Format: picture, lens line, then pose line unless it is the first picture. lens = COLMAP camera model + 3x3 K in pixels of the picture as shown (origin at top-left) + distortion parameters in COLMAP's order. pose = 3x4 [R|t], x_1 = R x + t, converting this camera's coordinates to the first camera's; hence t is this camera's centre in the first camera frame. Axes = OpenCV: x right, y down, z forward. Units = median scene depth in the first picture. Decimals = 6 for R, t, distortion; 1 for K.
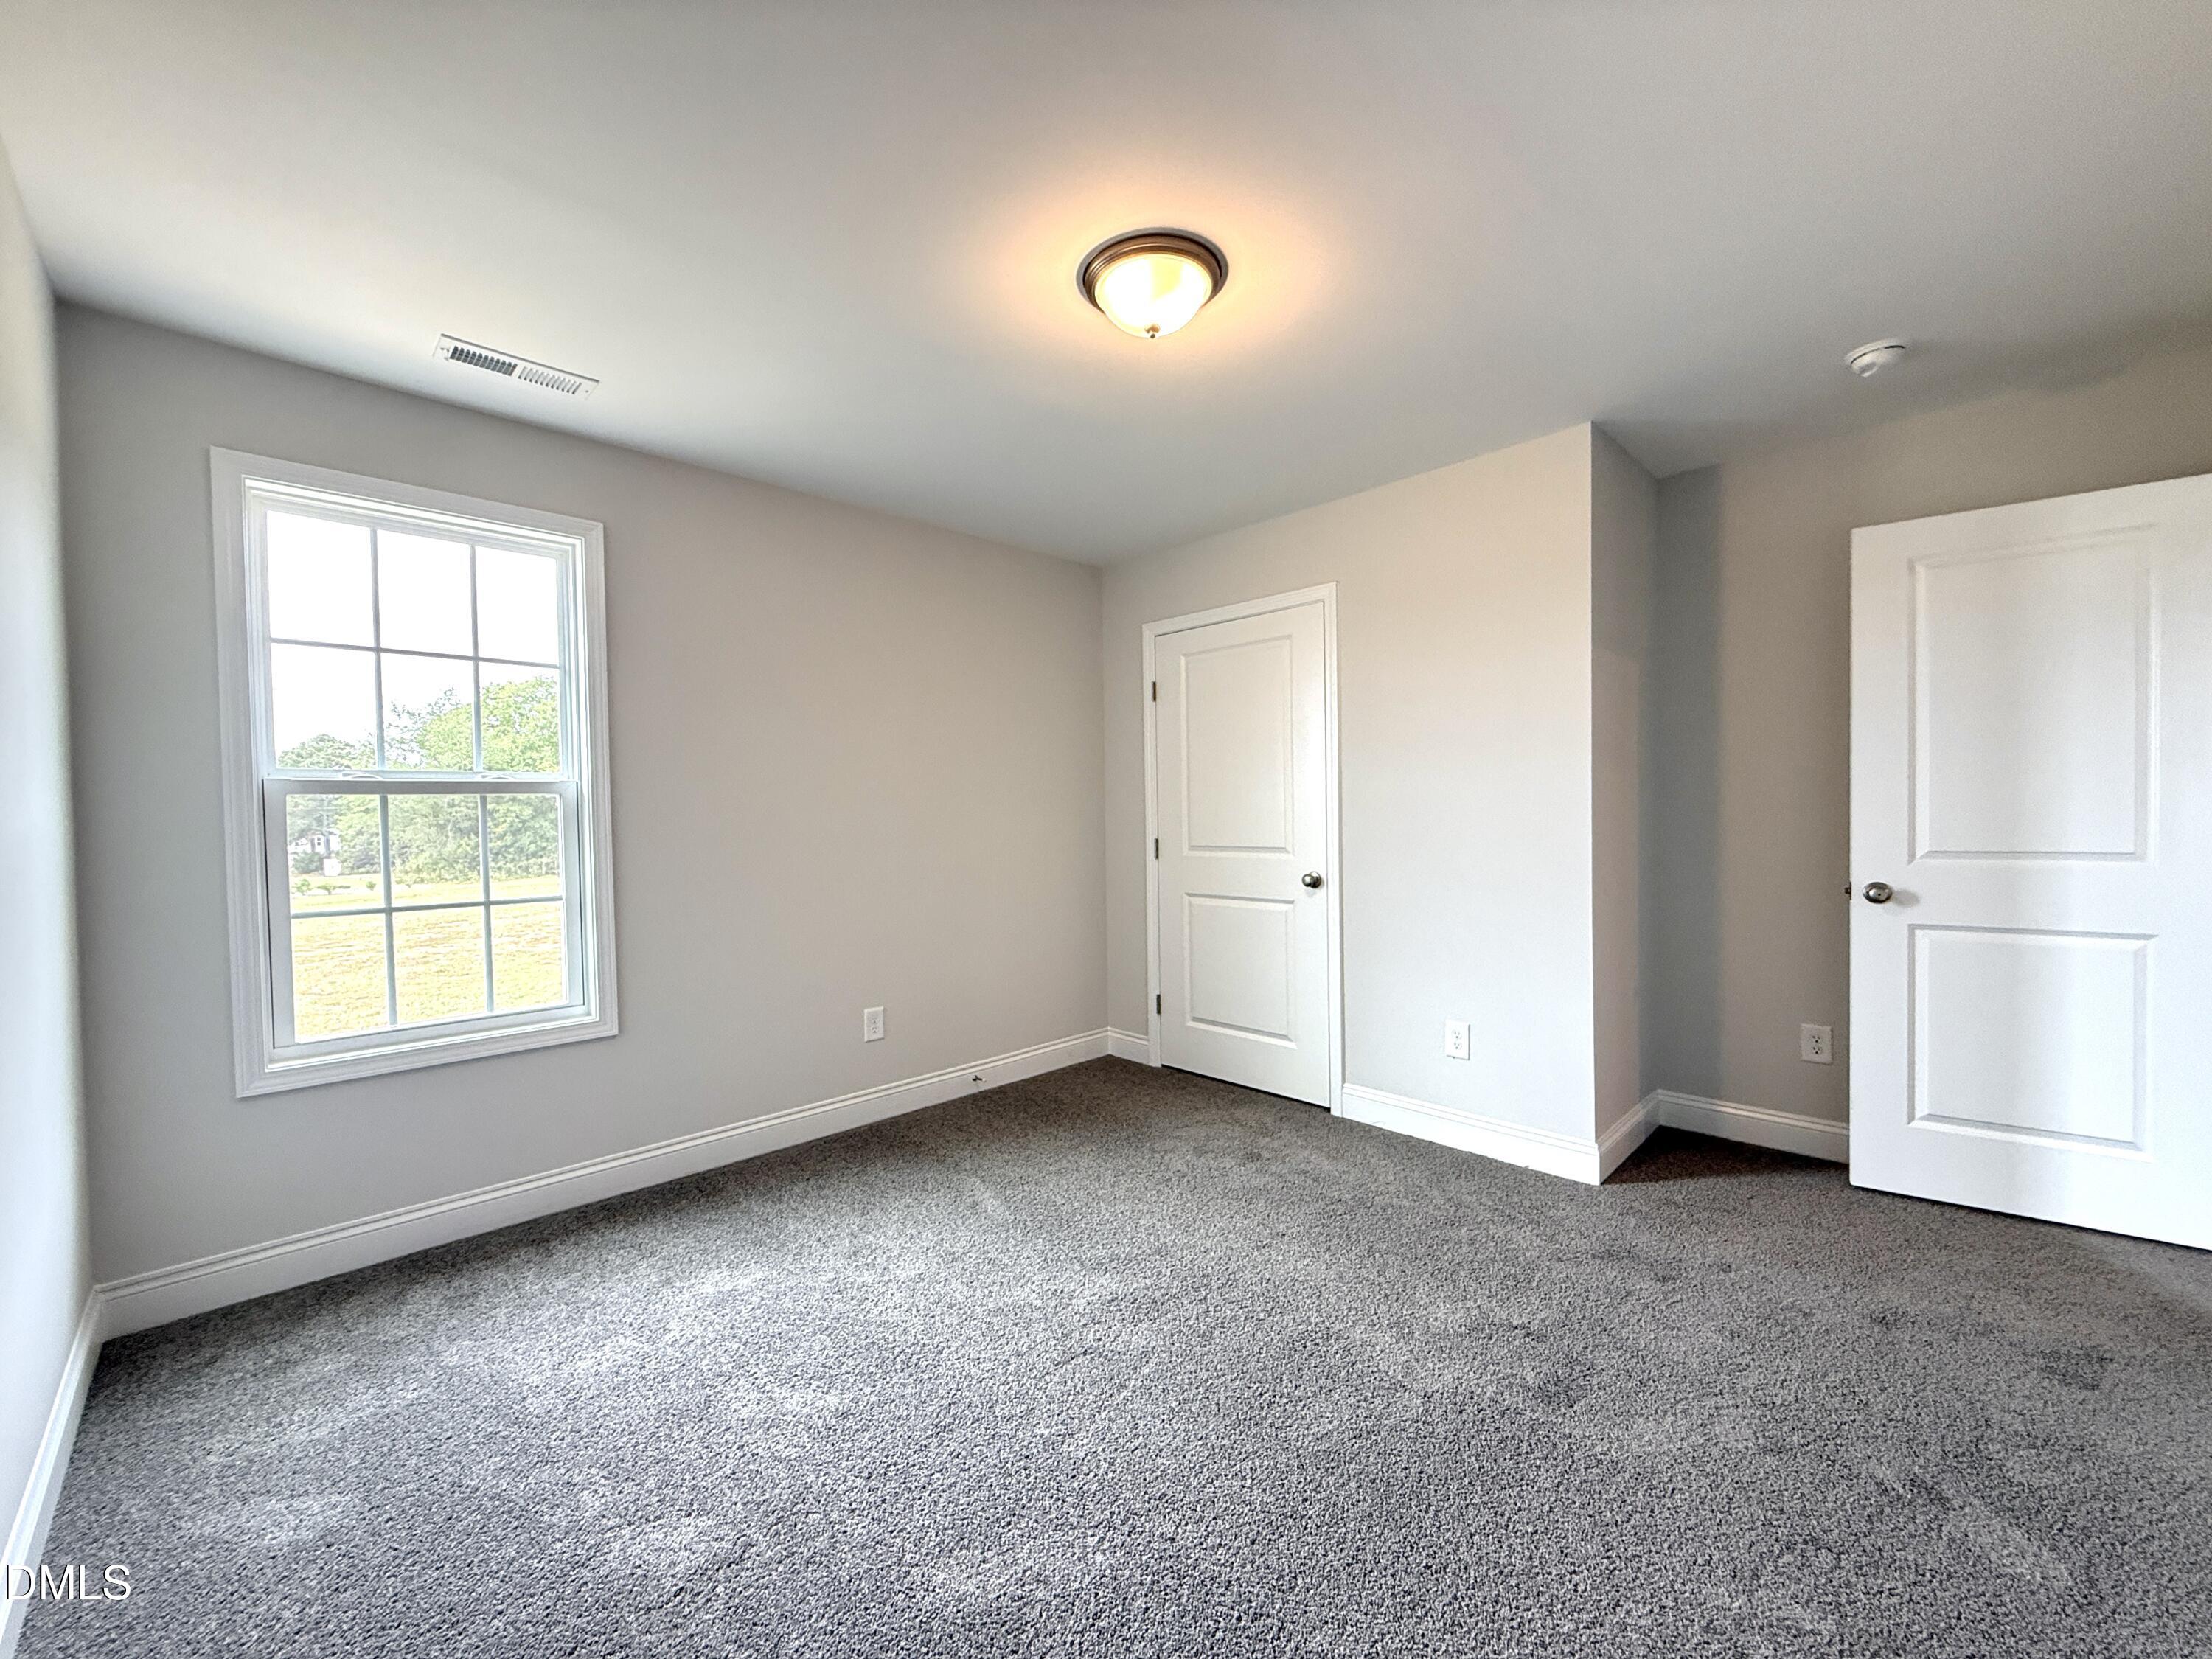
lens RADIAL K [[893.7, 0, 1110.5], [0, 893.7, 831.5], [0, 0, 1]] dist [-0.001241, -0.000145]
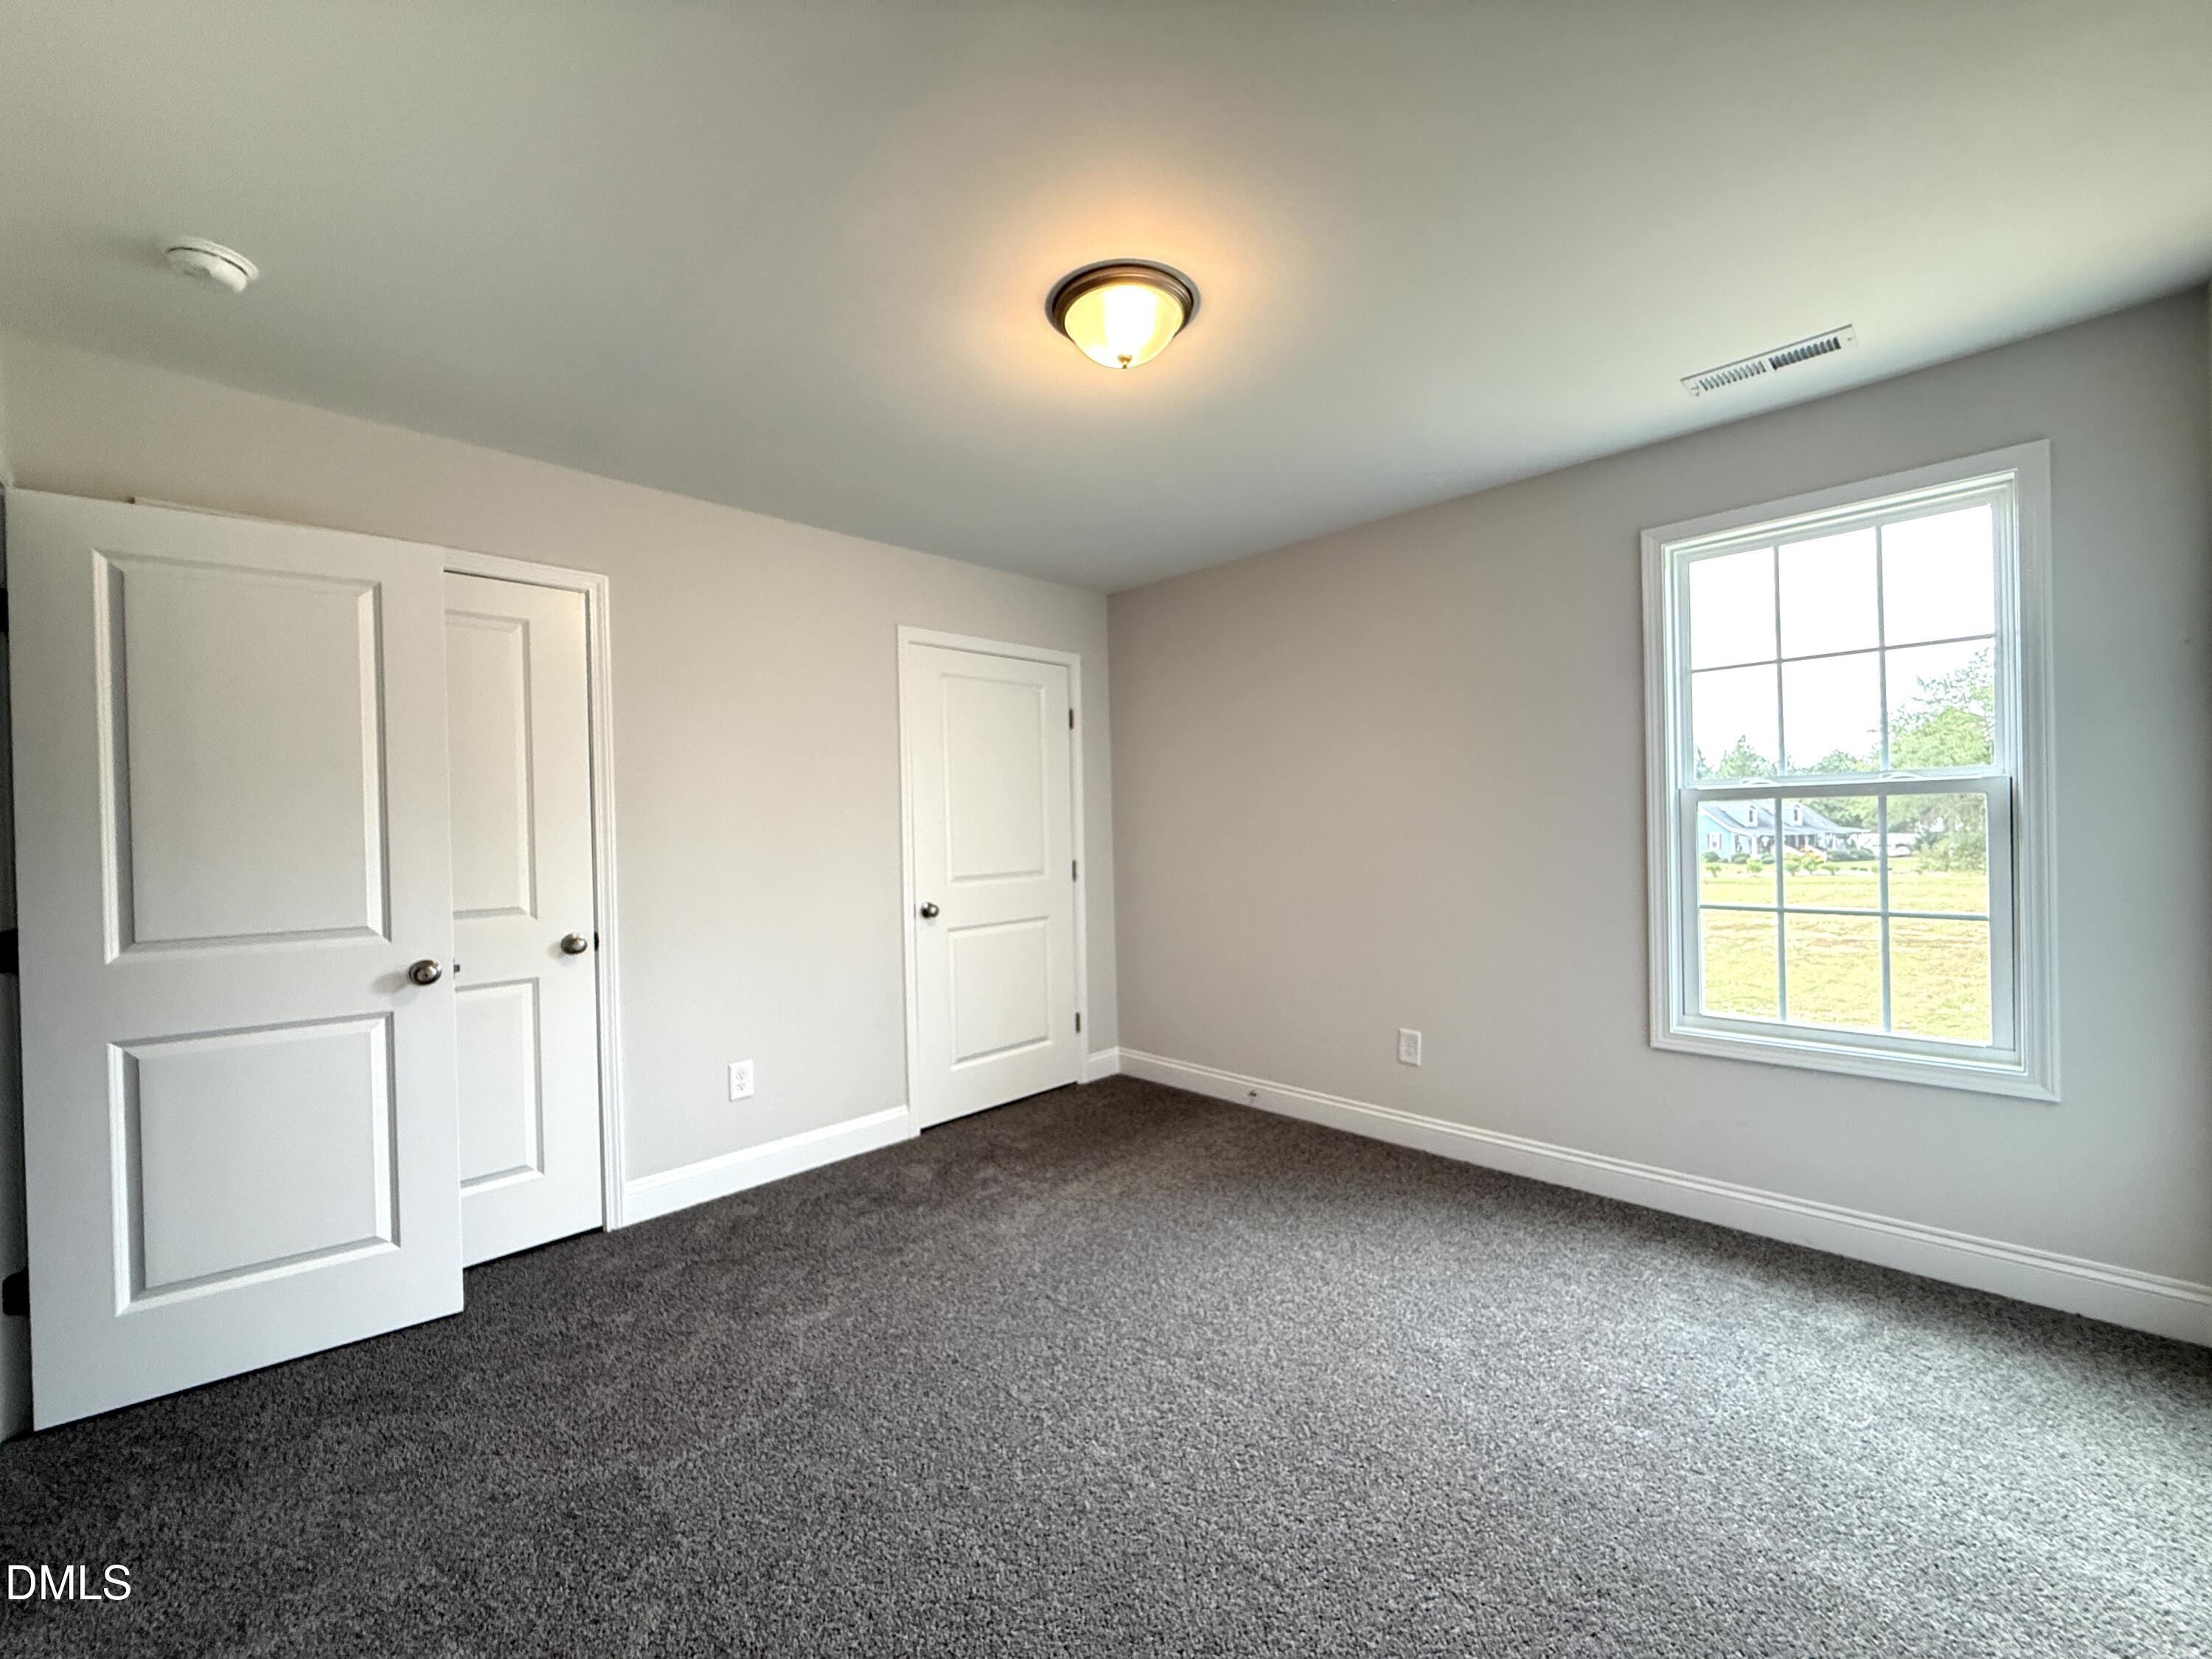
lens RADIAL K [[893.7, 0, 1110.5], [0, 893.7, 831.5], [0, 0, 1]] dist [-0.001241, -0.000145]
pose [[0.009783, 0.013054, -0.999867, 0.232097], [-0.004615, 0.999905, 0.013009, -0.013935], [0.999941, 0.004487, 0.009842, 0.203557]]
